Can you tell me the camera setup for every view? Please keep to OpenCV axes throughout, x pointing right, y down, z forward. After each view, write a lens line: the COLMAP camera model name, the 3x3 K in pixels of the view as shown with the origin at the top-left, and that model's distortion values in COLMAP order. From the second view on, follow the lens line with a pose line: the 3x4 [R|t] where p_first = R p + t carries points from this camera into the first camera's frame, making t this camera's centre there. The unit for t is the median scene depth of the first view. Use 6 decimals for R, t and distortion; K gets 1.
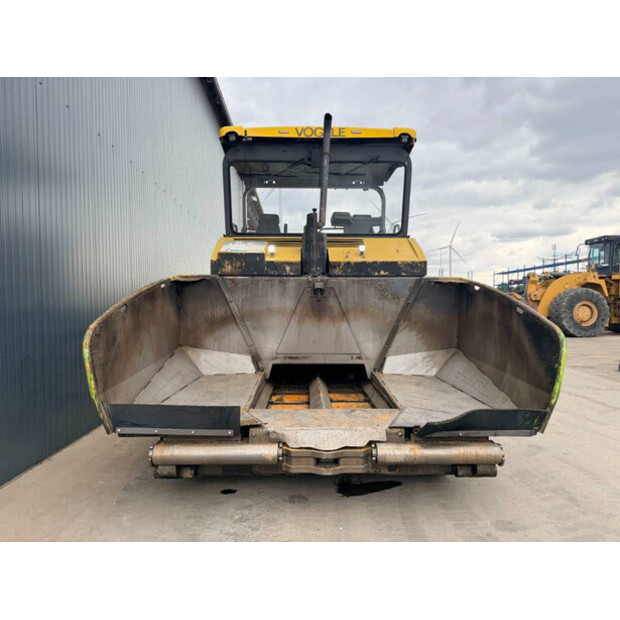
lens RADIAL K [[436.0, 0, 310.0], [0, 436.0, 310.0], [0, 0, 1]] dist [0.115419, -0.192395]
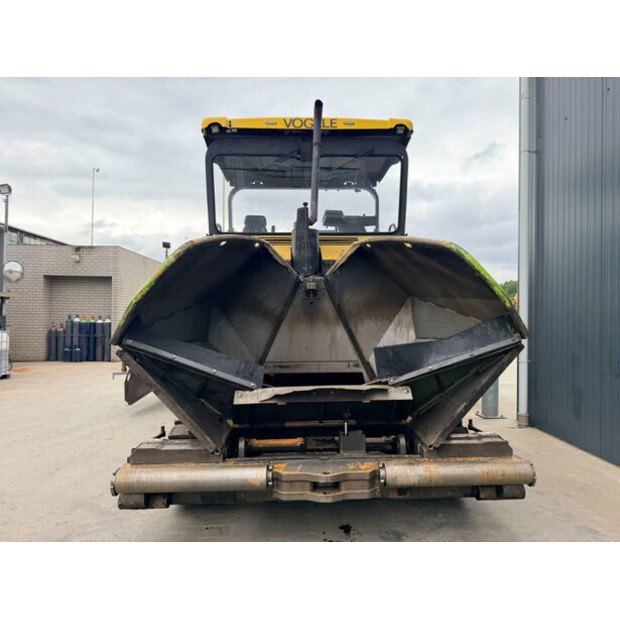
lens RADIAL K [[436.0, 0, 310.0], [0, 436.0, 310.0], [0, 0, 1]] dist [0.115419, -0.192395]
pose [[0.999647, -0.010760, 0.024286, -0.004843], [0.011523, 0.999437, -0.031499, 0.022188], [-0.023934, 0.031768, 0.999209, 0.092054]]
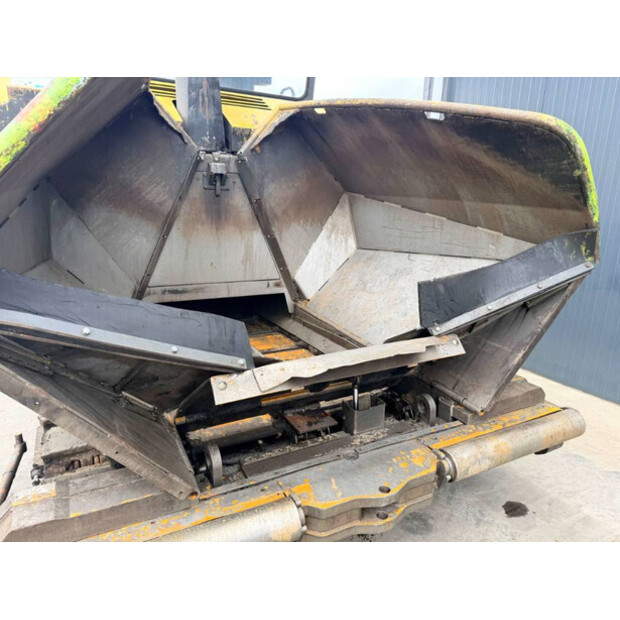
lens RADIAL K [[436.0, 0, 310.0], [0, 436.0, 310.0], [0, 0, 1]] dist [0.115419, -0.192395]
pose [[0.884629, -0.092255, 0.457077, -0.160174], [-0.012133, 0.975347, 0.220344, -0.002787], [-0.466137, -0.200468, 0.861701, 0.384706]]
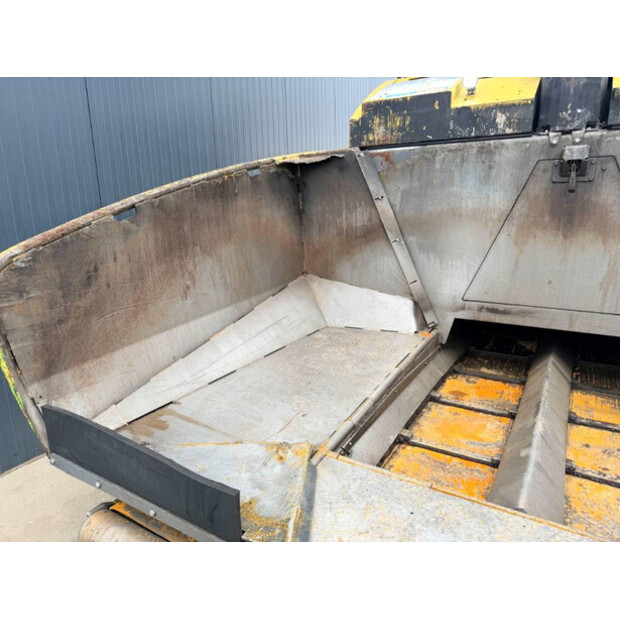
lens RADIAL K [[435.6, 0, 310.0], [0, 435.6, 310.0], [0, 0, 1]] dist [0.053019, -0.063888]
pose [[0.844397, 0.109681, -0.524369, 0.043577], [0.009791, 0.975494, 0.219808, -0.004083], [0.535628, -0.190739, 0.822631, 0.476994]]
